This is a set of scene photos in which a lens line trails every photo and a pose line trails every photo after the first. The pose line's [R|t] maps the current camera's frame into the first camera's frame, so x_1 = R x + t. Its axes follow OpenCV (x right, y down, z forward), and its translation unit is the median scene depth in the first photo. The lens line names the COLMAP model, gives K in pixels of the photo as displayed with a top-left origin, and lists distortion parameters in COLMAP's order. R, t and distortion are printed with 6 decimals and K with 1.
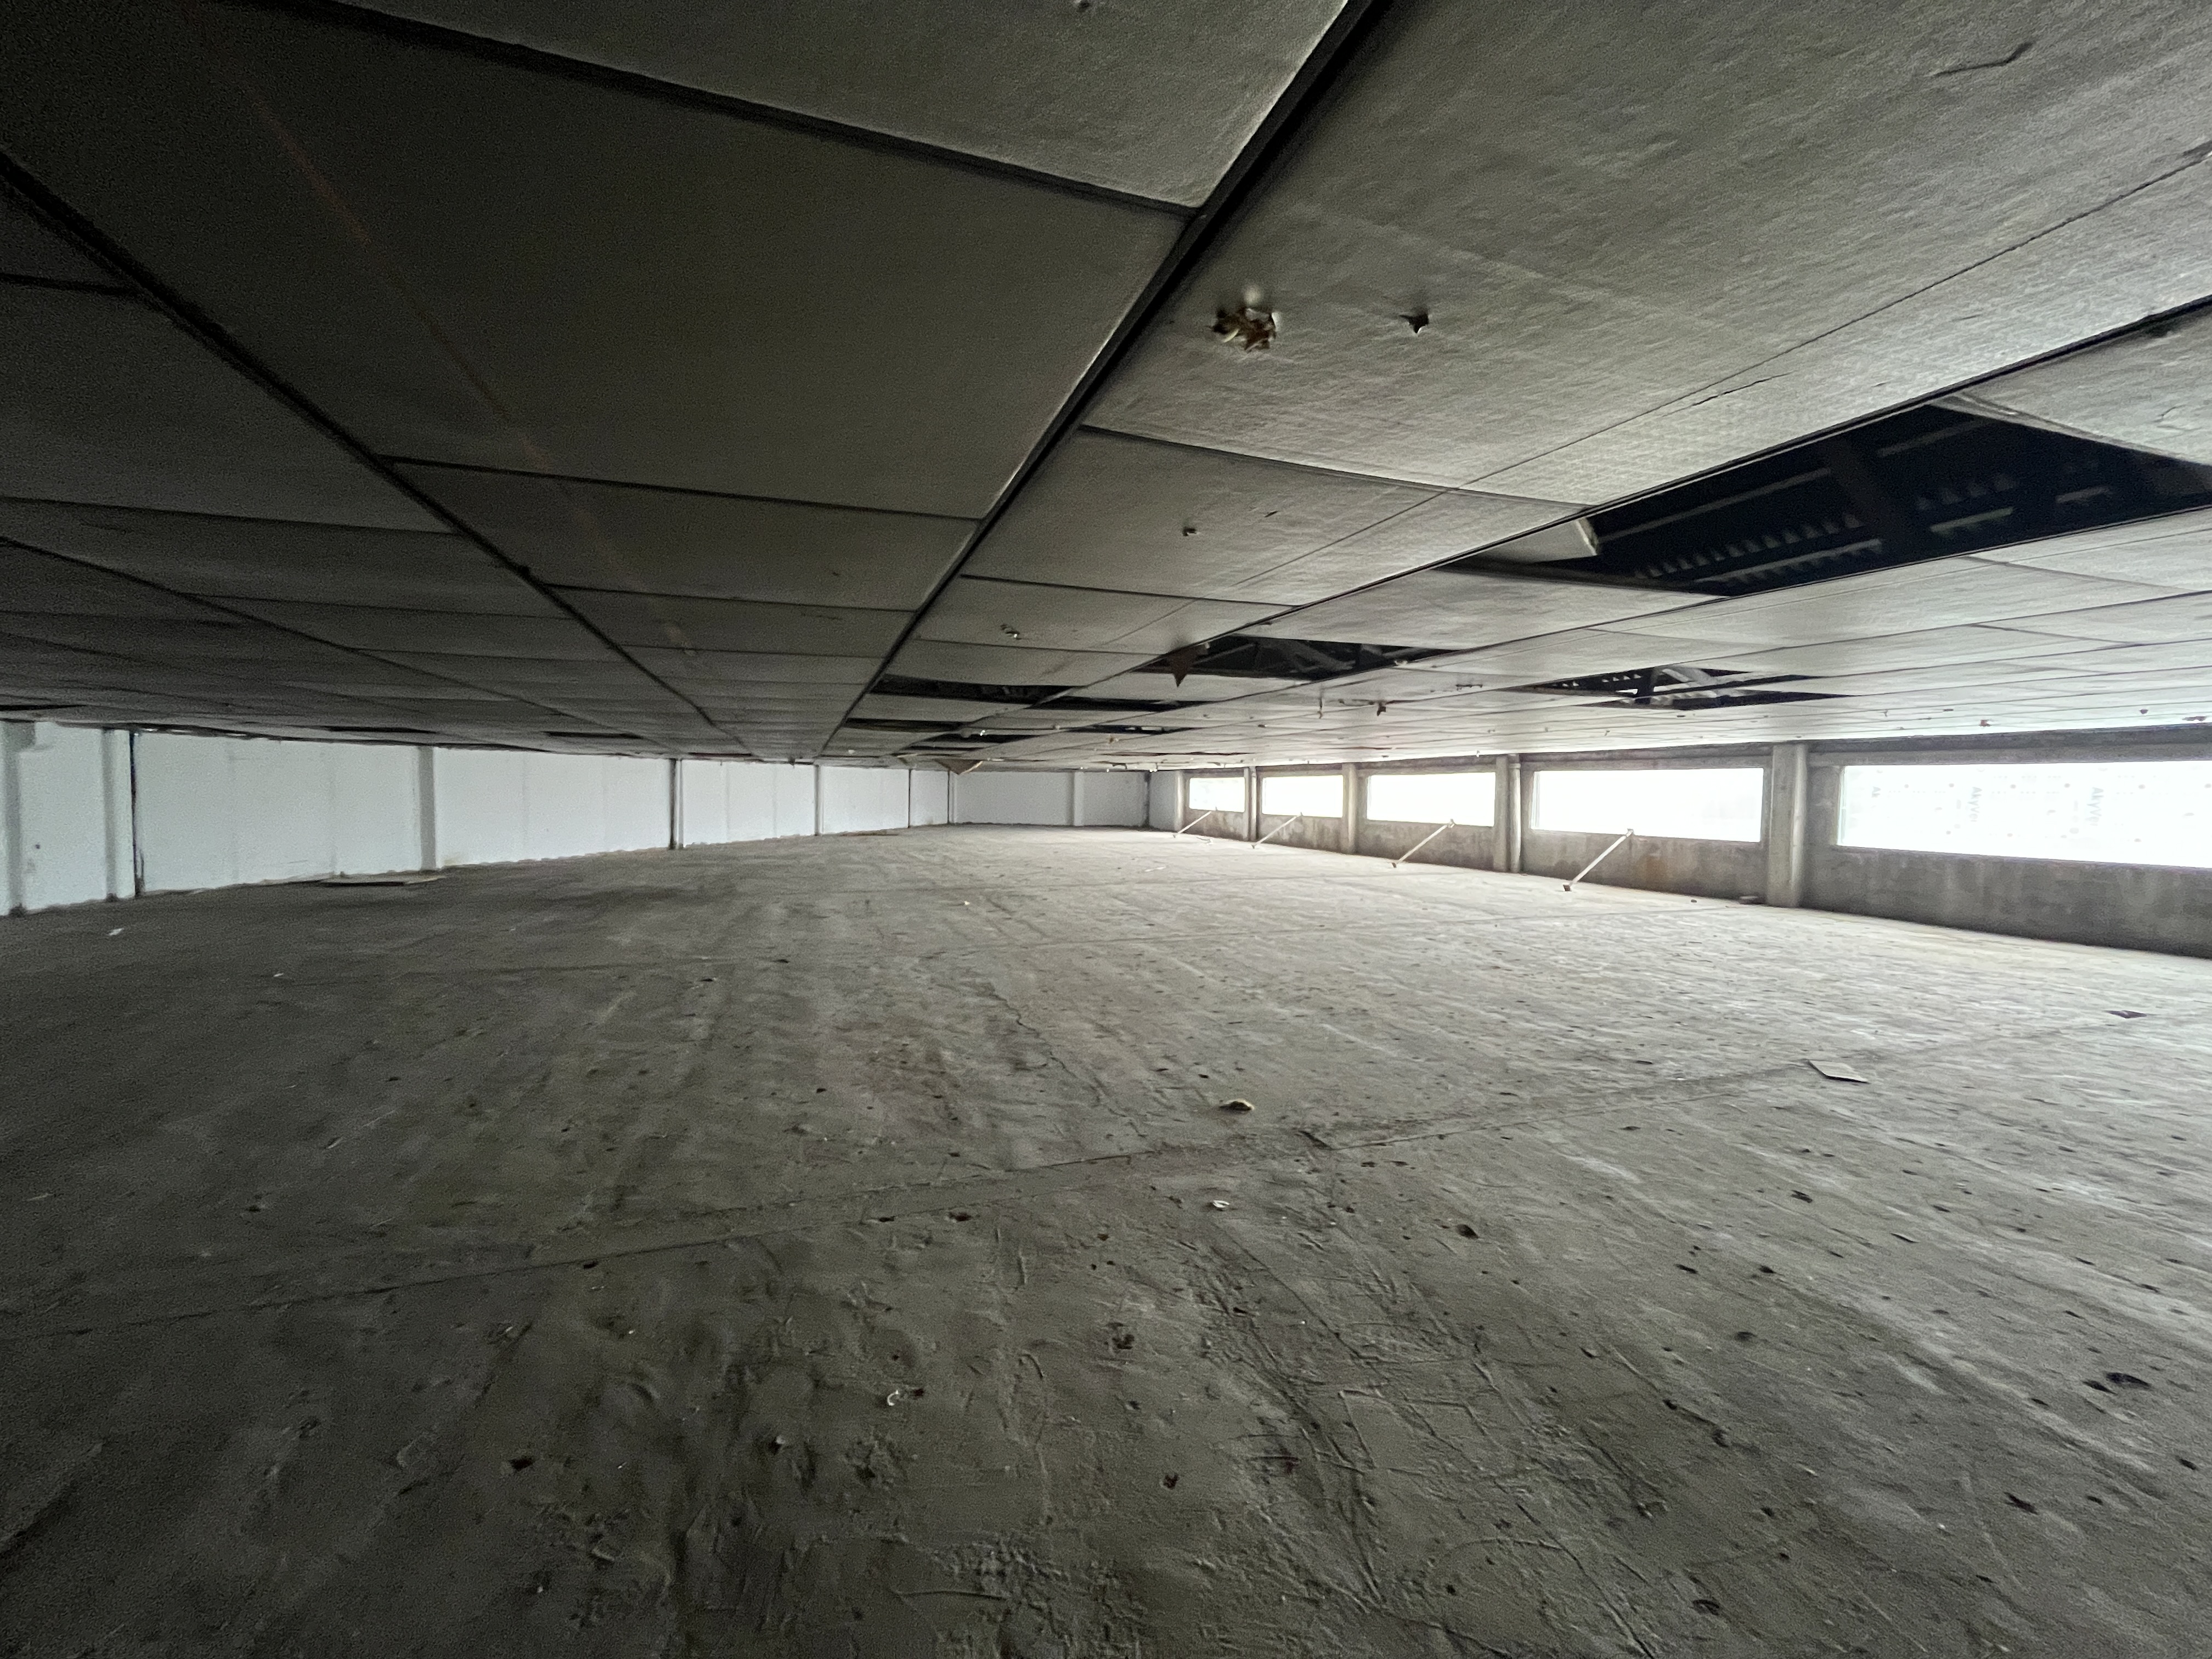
lens RADIAL K [[896.4, 0, 1102.5], [0, 896.4, 817.0], [0, 0, 1]] dist [-0.002664, -0.000029]
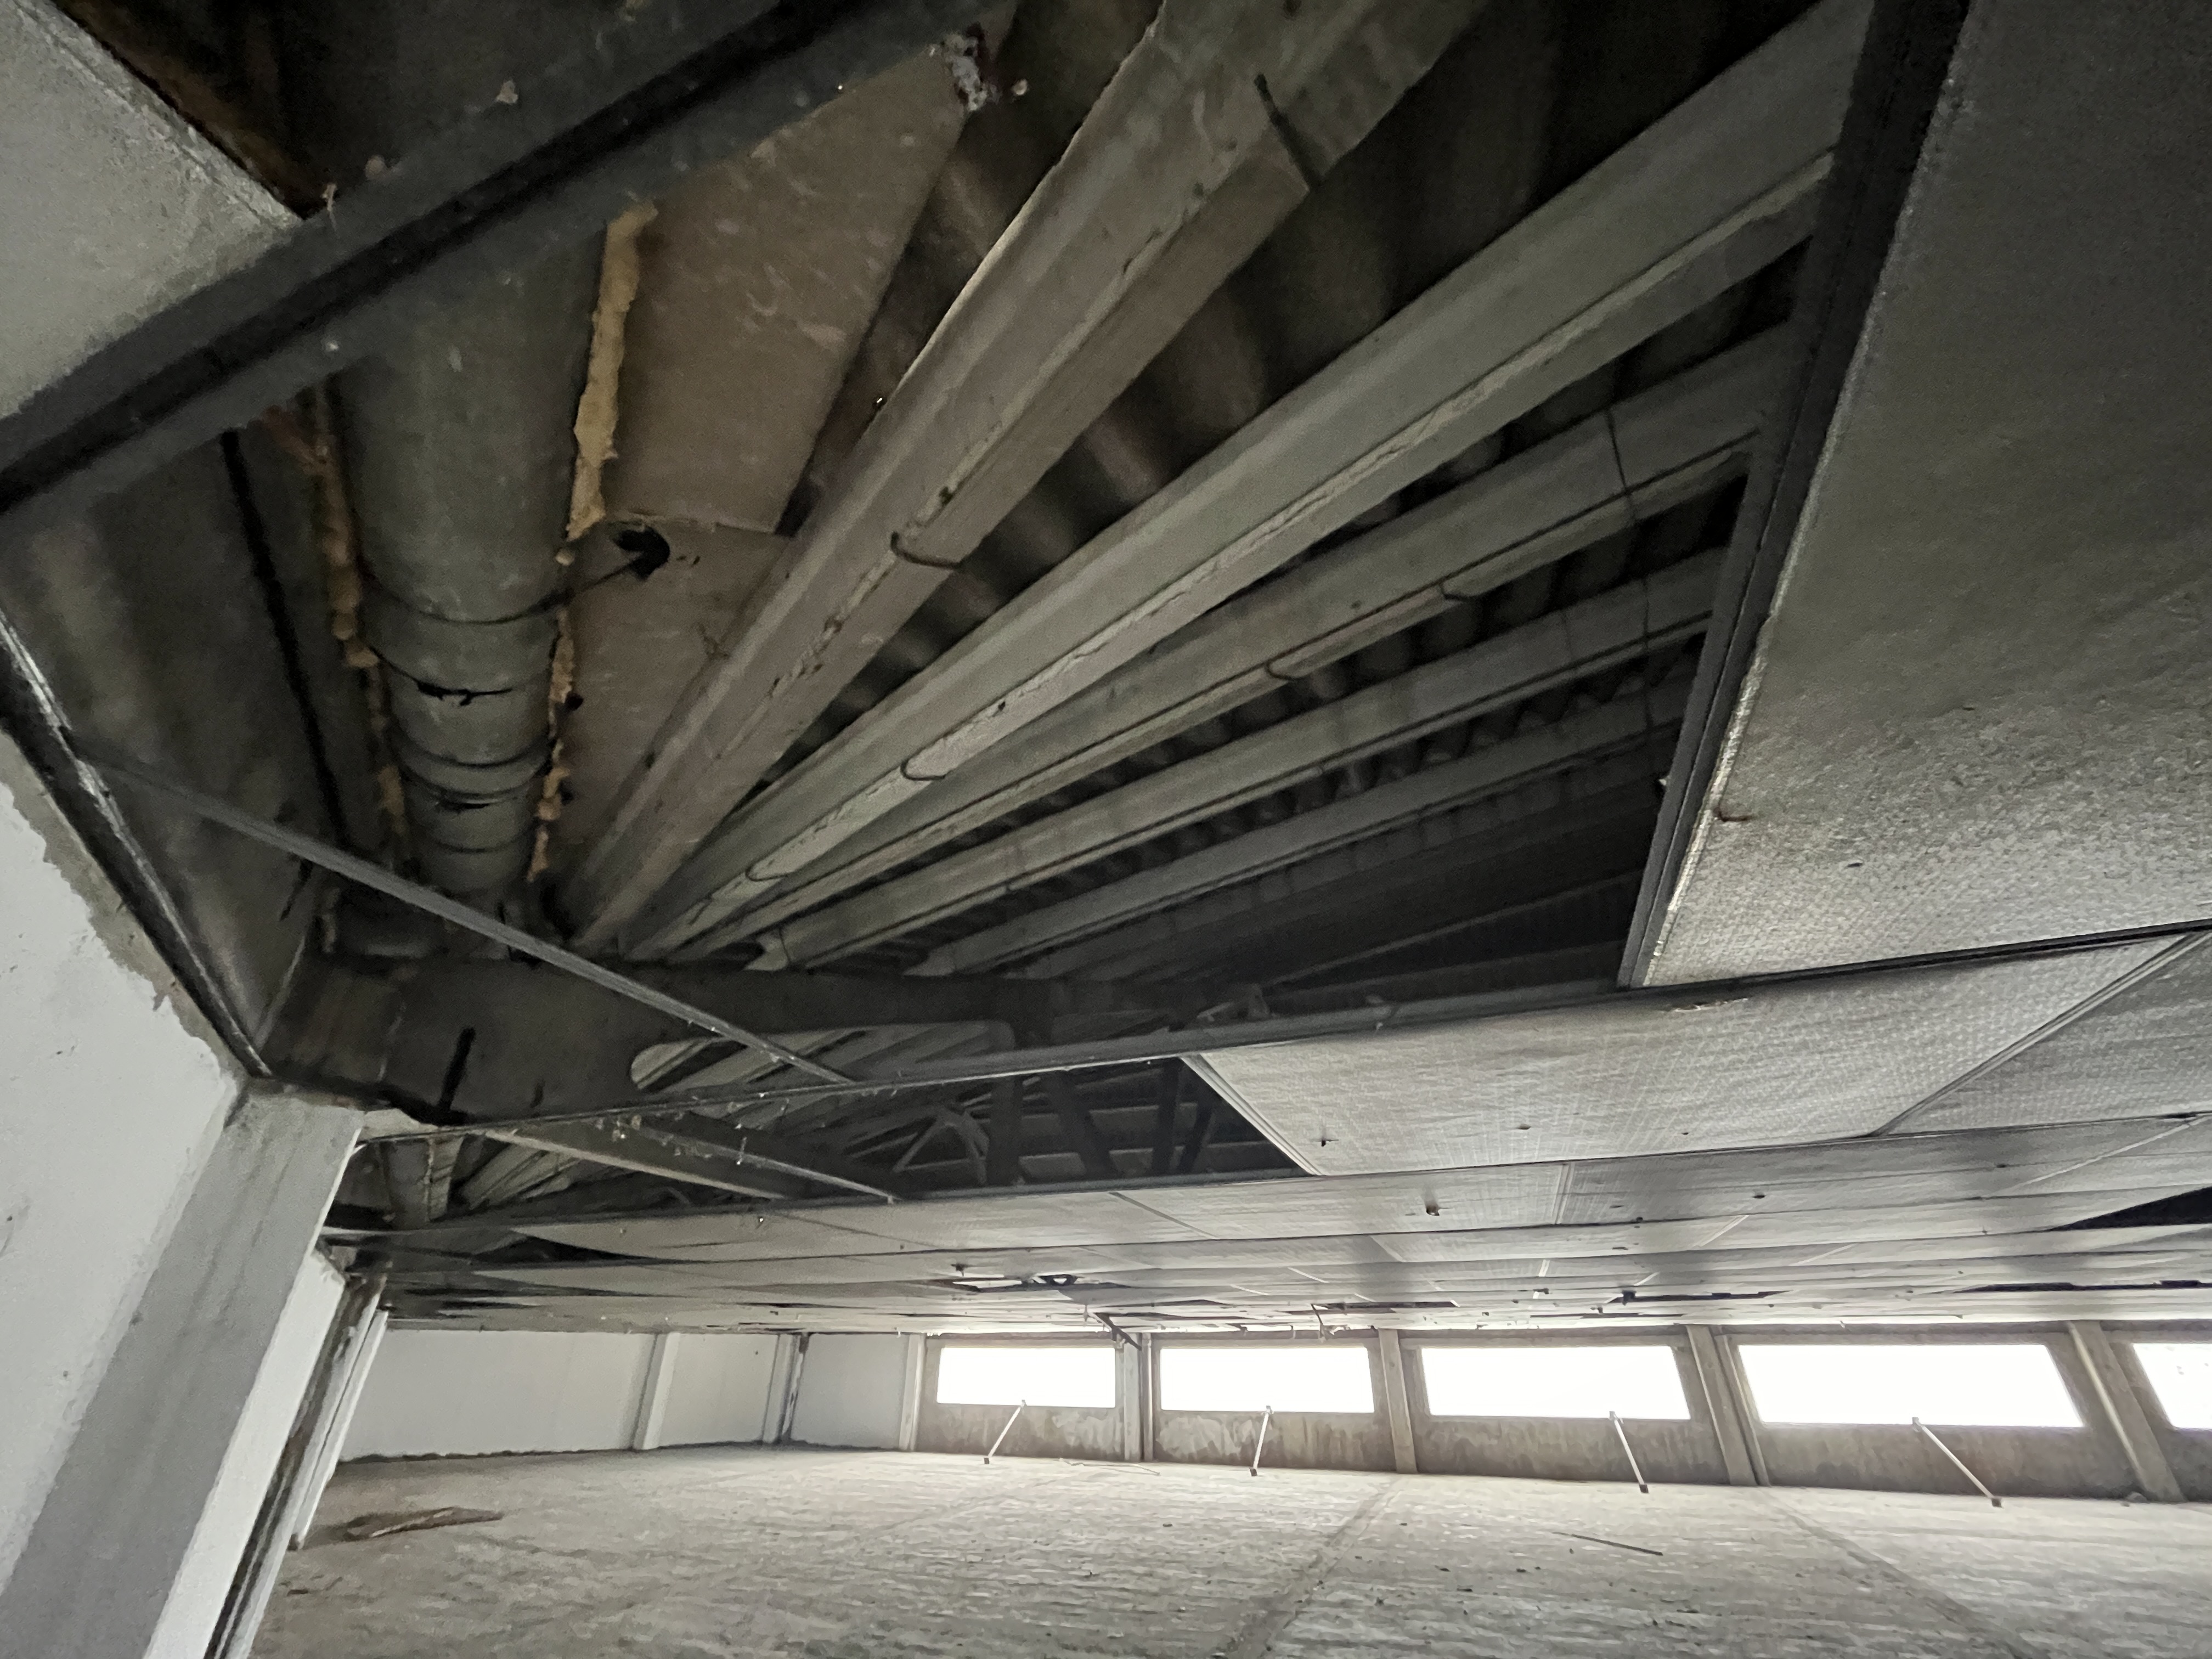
lens RADIAL K [[896.4, 0, 1099.0], [0, 896.4, 820.3], [0, 0, 1]] dist [-0.002664, -0.000029]
pose [[0.645178, 0.396787, 0.652921, -0.719000], [0.022992, 0.844102, -0.535689, -0.028694], [-0.763686, 0.360627, 0.535473, 0.796256]]
